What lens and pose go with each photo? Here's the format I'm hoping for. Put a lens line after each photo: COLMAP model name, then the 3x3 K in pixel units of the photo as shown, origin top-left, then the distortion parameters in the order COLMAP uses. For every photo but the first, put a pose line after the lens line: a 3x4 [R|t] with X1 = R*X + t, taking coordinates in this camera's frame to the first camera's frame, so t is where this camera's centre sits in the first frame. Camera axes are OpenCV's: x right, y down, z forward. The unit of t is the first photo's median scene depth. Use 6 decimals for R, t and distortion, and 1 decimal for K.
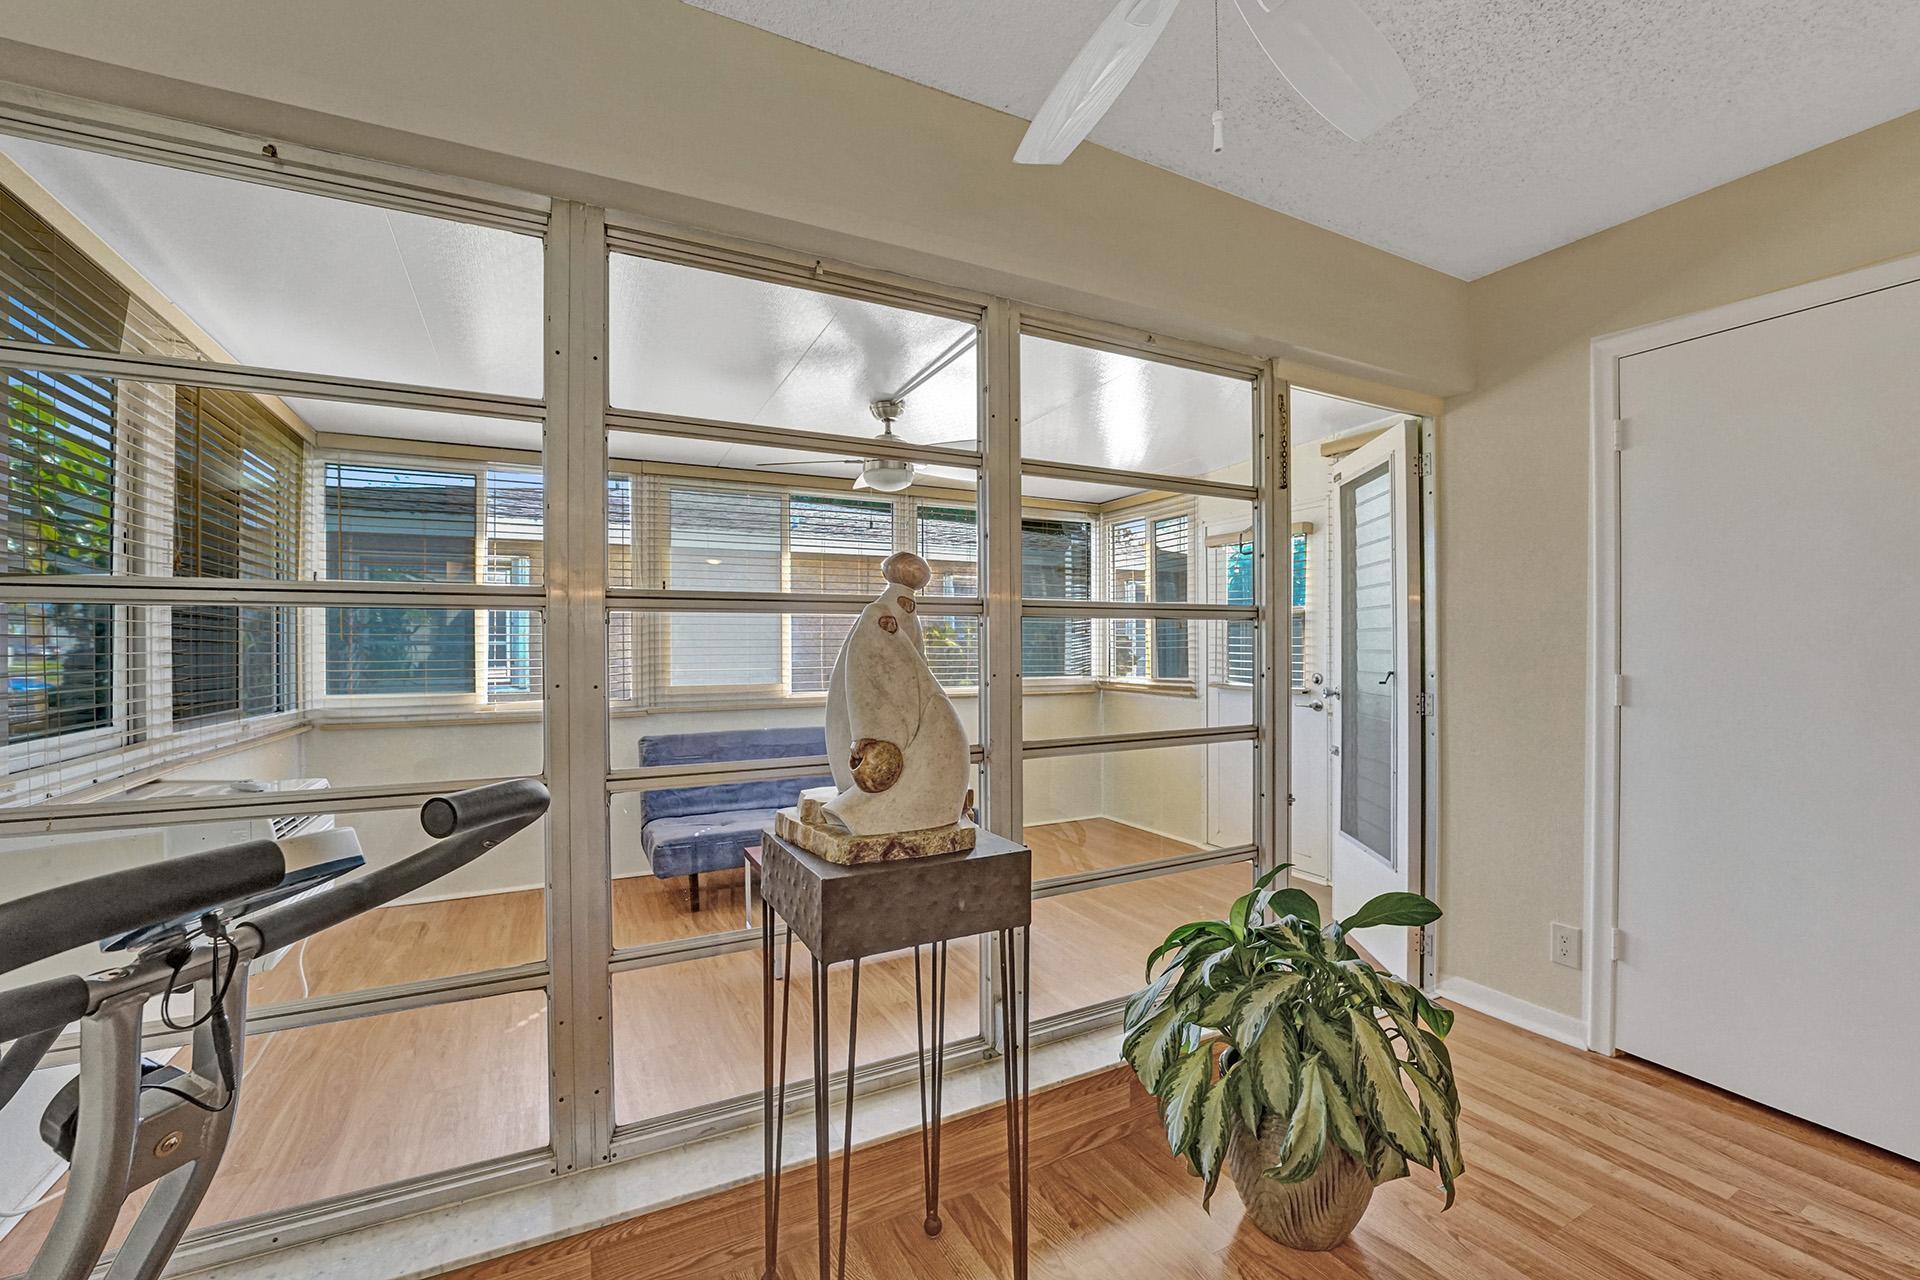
lens RADIAL K [[807.6, 0, 966.5], [0, 807.6, 637.6], [0, 0, 1]] dist [-0.026359, 0.002131]
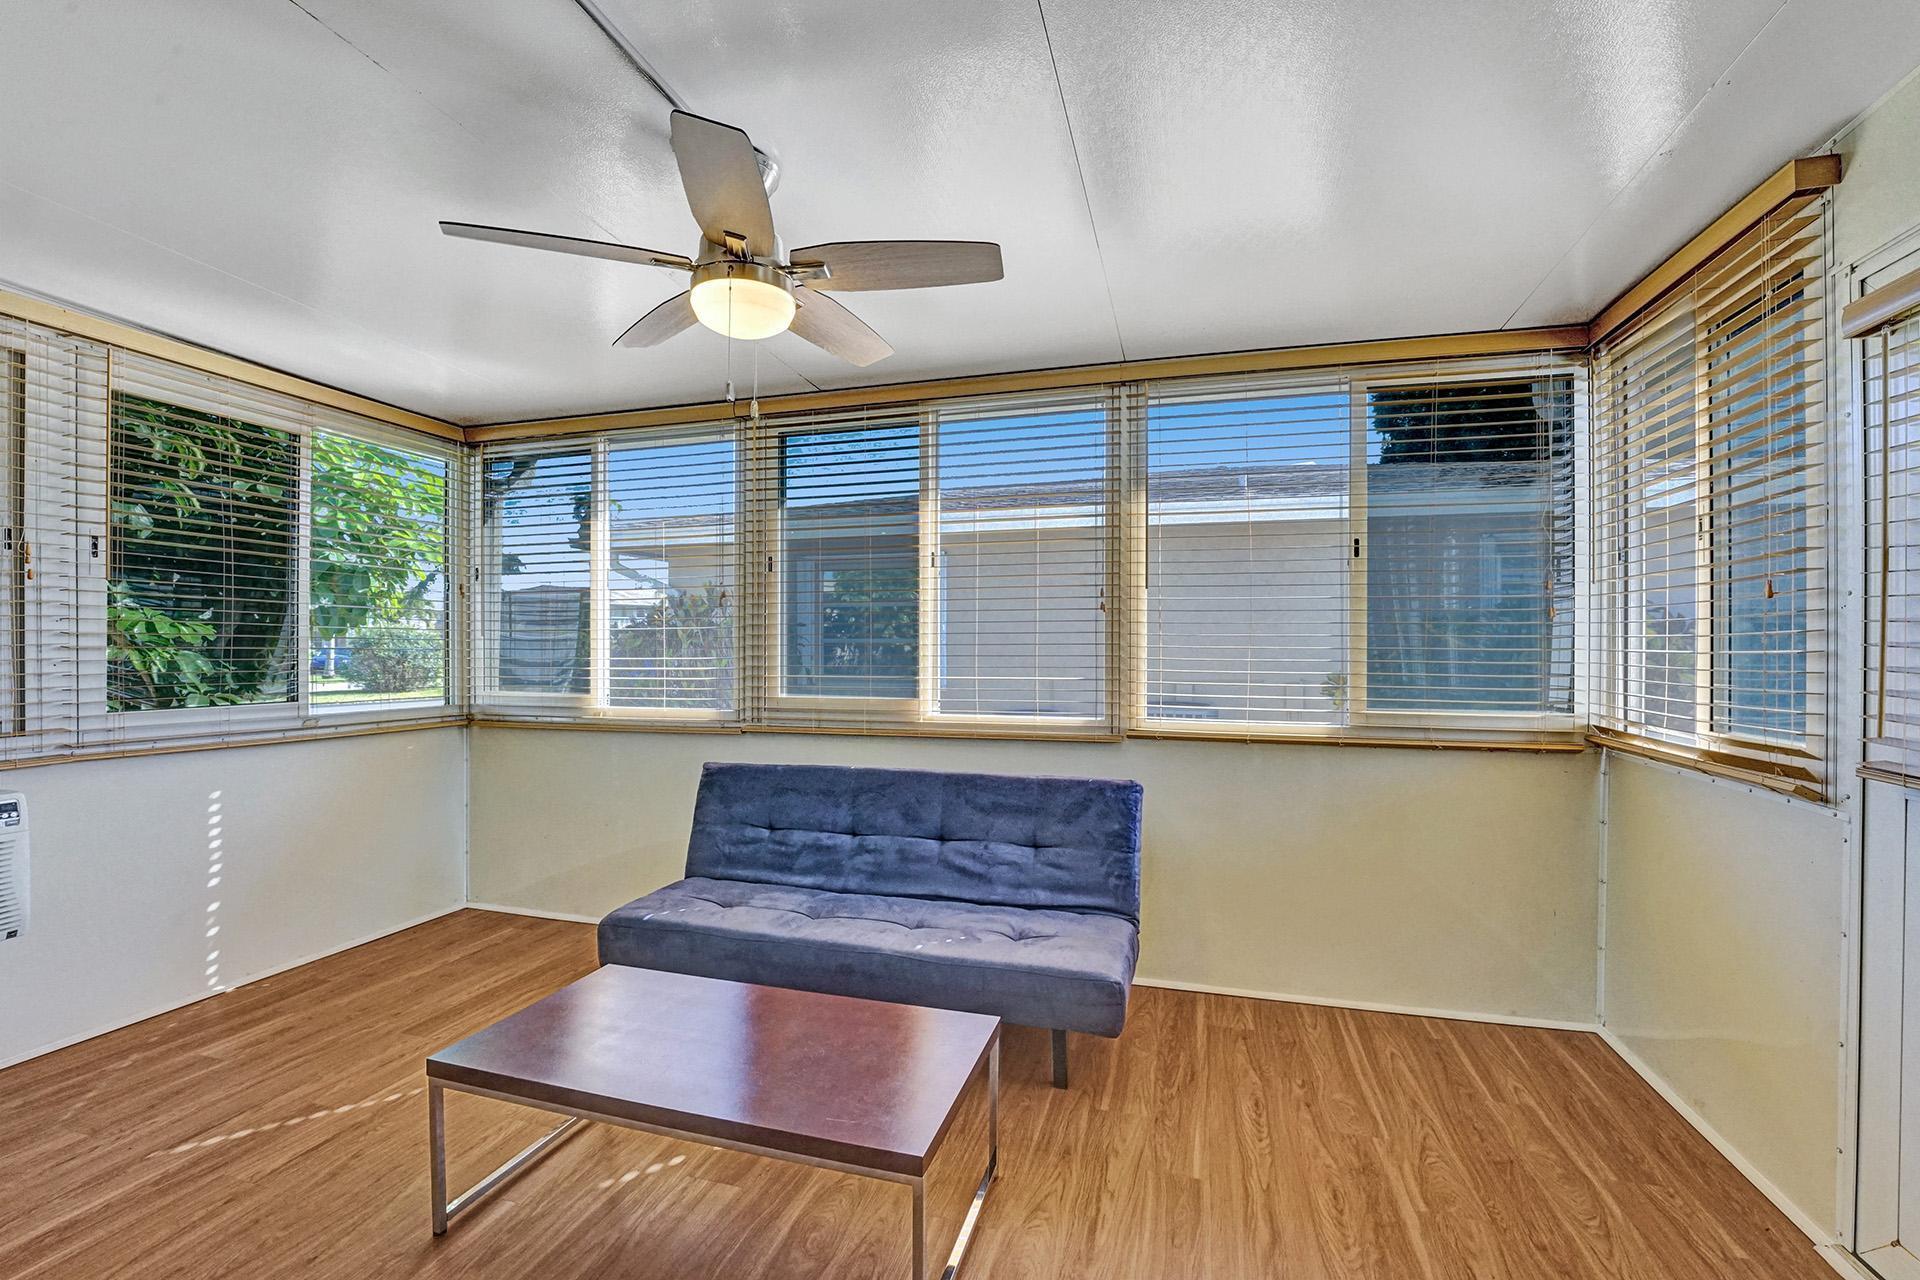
lens RADIAL K [[807.6, 0, 971.9], [0, 807.6, 646.4], [0, 0, 1]] dist [-0.026359, 0.002131]
pose [[0.723439, 0.005438, -0.690367, 0.261132], [-0.000055, 0.999969, 0.007819, 0.007385], [0.690388, -0.005619, 0.723417, 0.542291]]
